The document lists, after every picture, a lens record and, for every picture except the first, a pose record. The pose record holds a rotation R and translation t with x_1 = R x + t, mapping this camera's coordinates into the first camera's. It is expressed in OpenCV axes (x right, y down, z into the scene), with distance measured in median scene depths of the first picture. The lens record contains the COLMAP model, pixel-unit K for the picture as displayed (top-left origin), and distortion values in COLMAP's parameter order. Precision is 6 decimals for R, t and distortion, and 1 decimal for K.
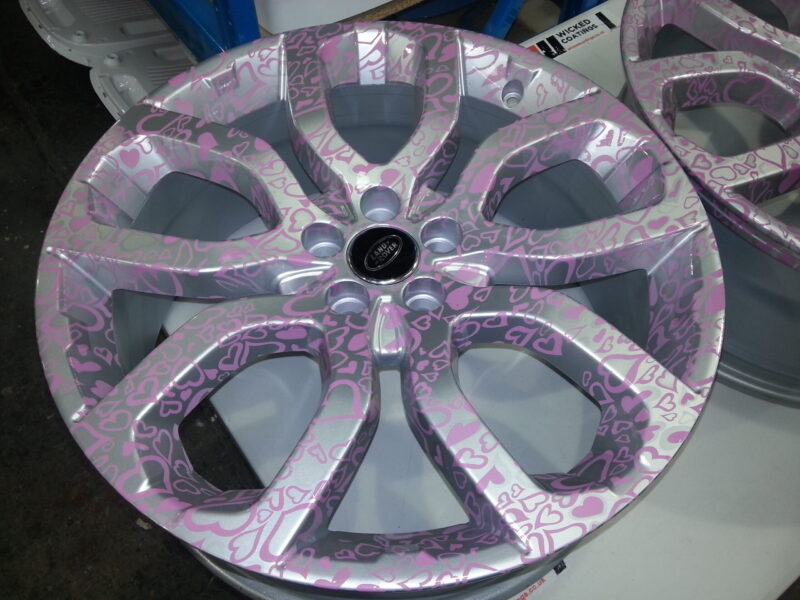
lens RADIAL K [[655.5, 0, 400.0], [0, 655.5, 300.0], [0, 0, 1]] dist [-0.005763, -0.010023]
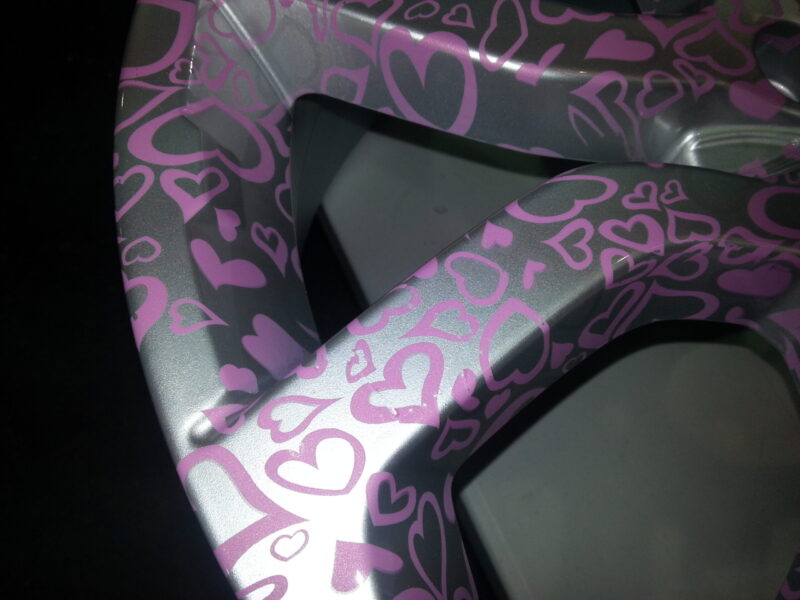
lens RADIAL K [[655.5, 0, 400.0], [0, 655.5, 300.0], [0, 0, 1]] dist [-0.005763, -0.010023]
pose [[0.979436, 0.188399, -0.072191, -0.332089], [-0.177454, 0.974677, 0.136067, 0.046756], [0.095998, -0.120458, 0.988066, 0.596577]]
